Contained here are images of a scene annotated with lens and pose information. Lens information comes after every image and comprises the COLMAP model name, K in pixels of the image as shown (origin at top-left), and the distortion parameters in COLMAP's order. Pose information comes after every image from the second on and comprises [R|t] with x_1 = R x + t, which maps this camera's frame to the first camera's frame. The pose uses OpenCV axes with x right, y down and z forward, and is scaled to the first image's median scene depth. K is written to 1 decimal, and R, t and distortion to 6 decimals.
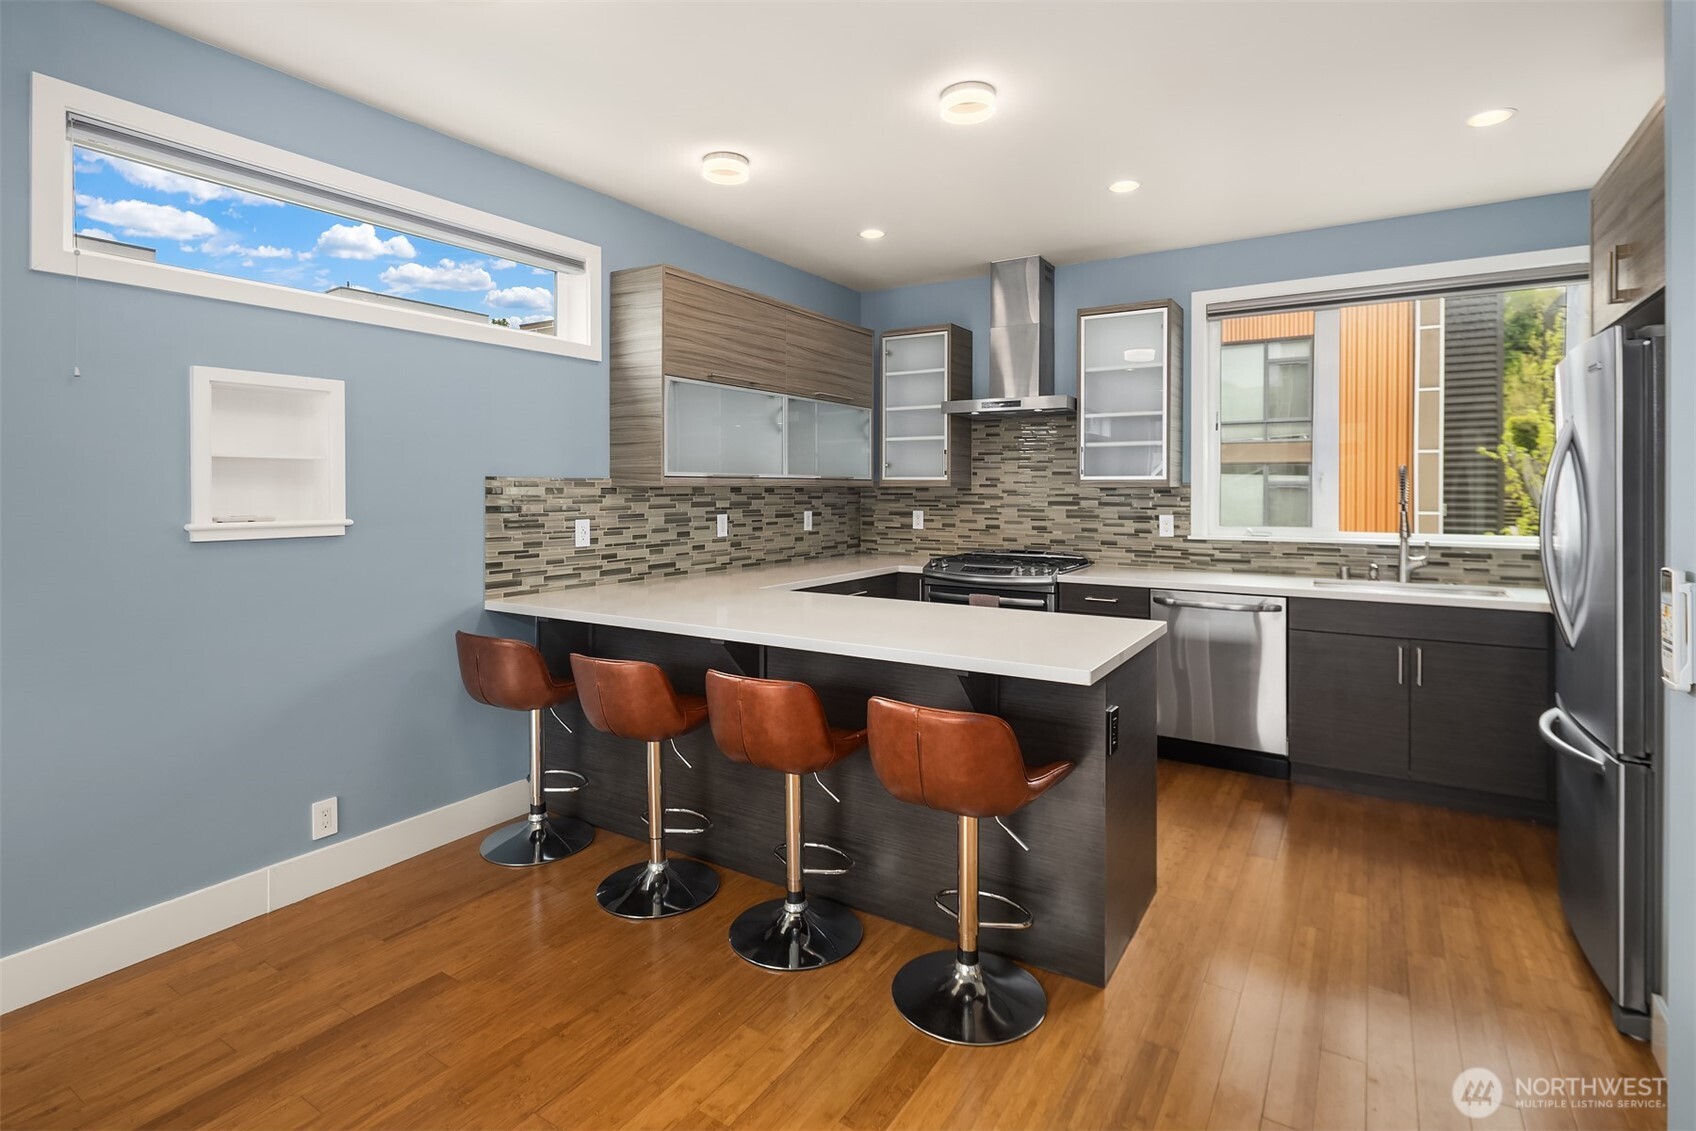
lens RADIAL K [[854.8, 0, 848.7], [0, 854.8, 478.0], [0, 0, 1]] dist [0.013667, -0.004460]
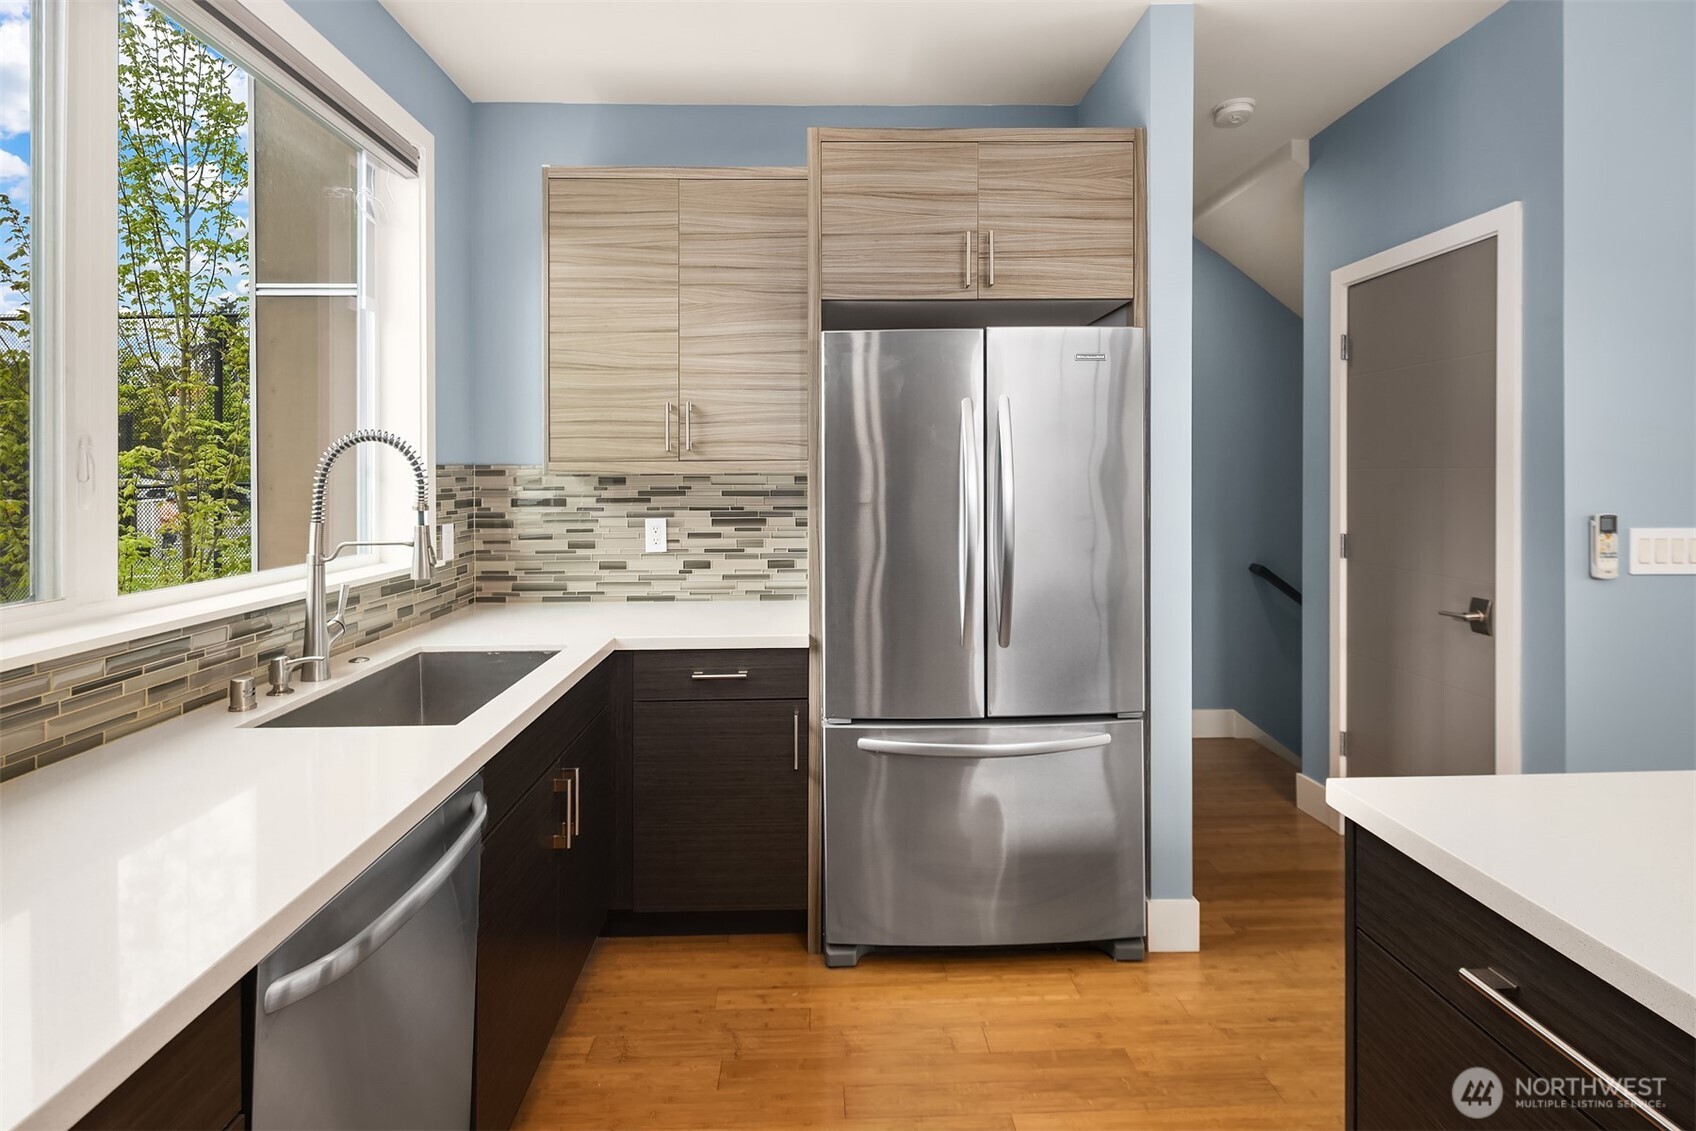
lens RADIAL K [[854.8, 0, 747.7], [0, 854.8, 479.2], [0, 0, 1]] dist [0.013667, -0.004460]
pose [[-0.547747, 0.000295, 0.836644, 0.113914], [-0.002903, 0.999993, -0.002254, 0.010694], [-0.836639, -0.003663, -0.547742, 0.997420]]
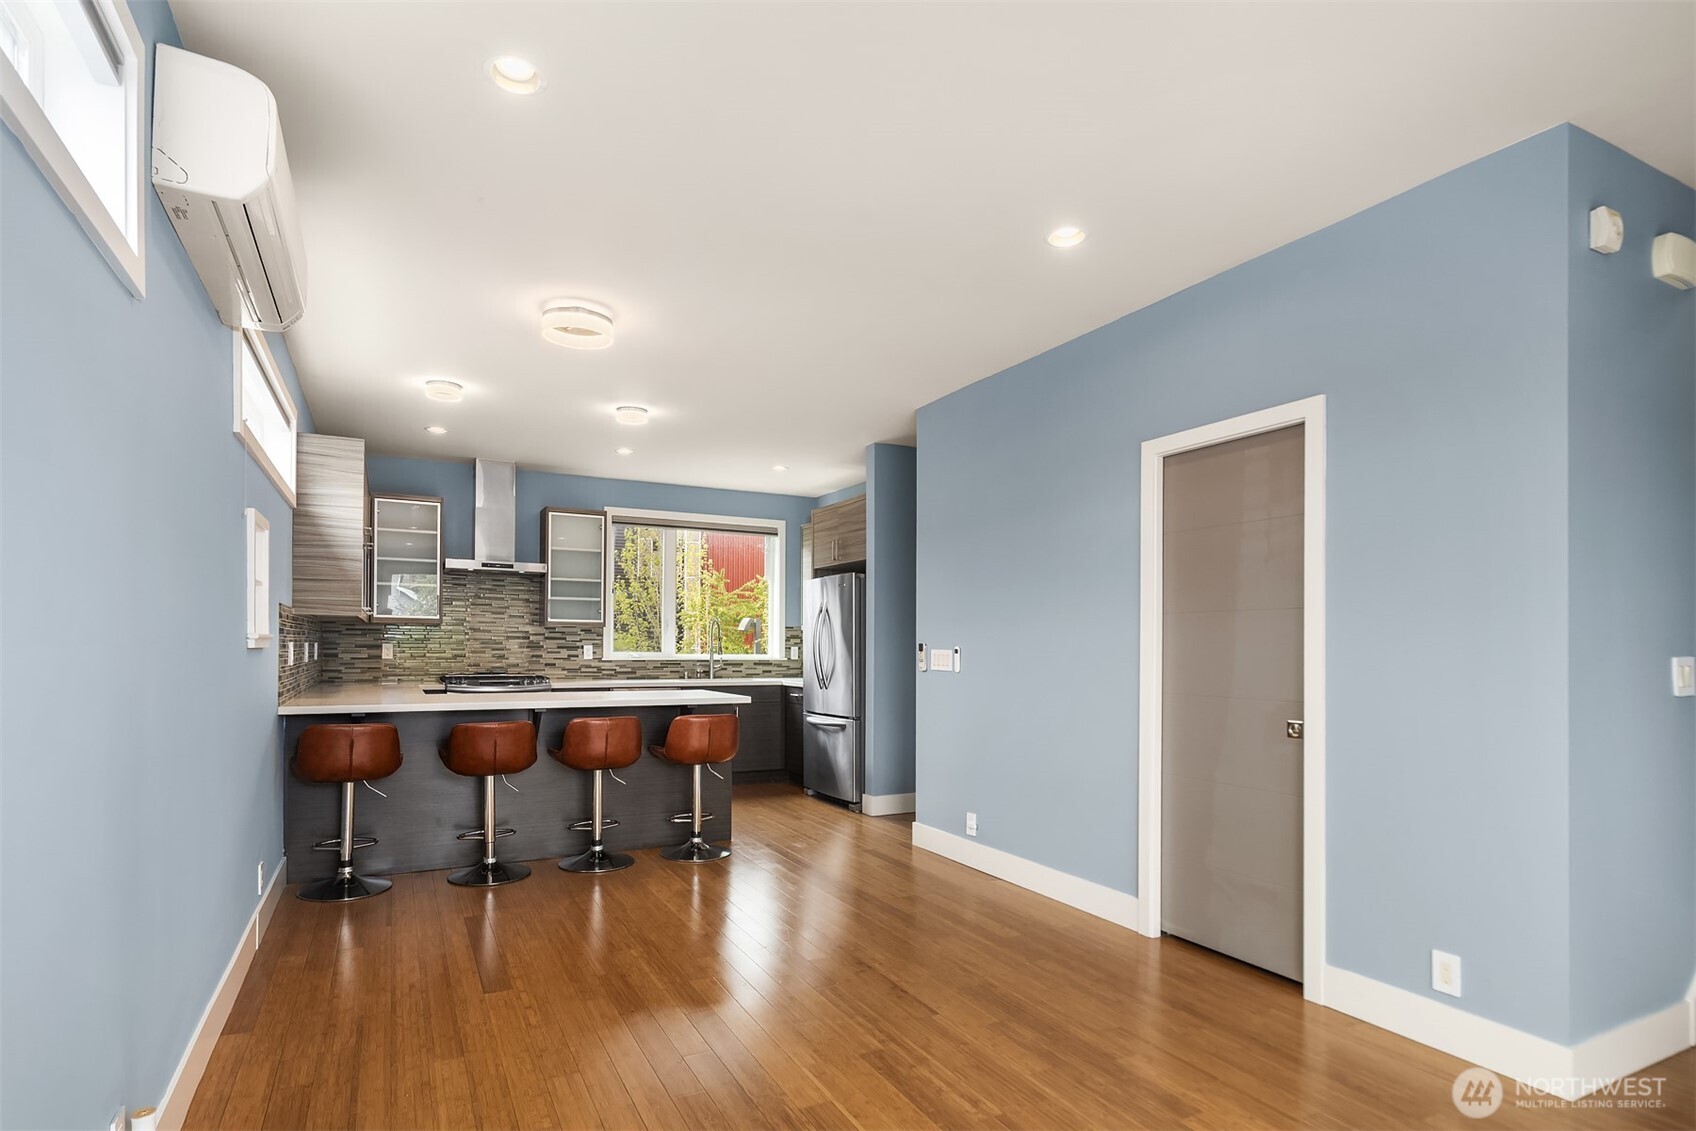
lens RADIAL K [[854.8, 0, 838.4], [0, 854.8, 645.9], [0, 0, 1]] dist [0.013667, -0.004460]
pose [[0.511894, 0.004091, 0.859039, -0.804324], [-0.018855, 0.999801, 0.006474, 0.027084], [-0.858842, -0.019511, 0.511869, -0.213079]]
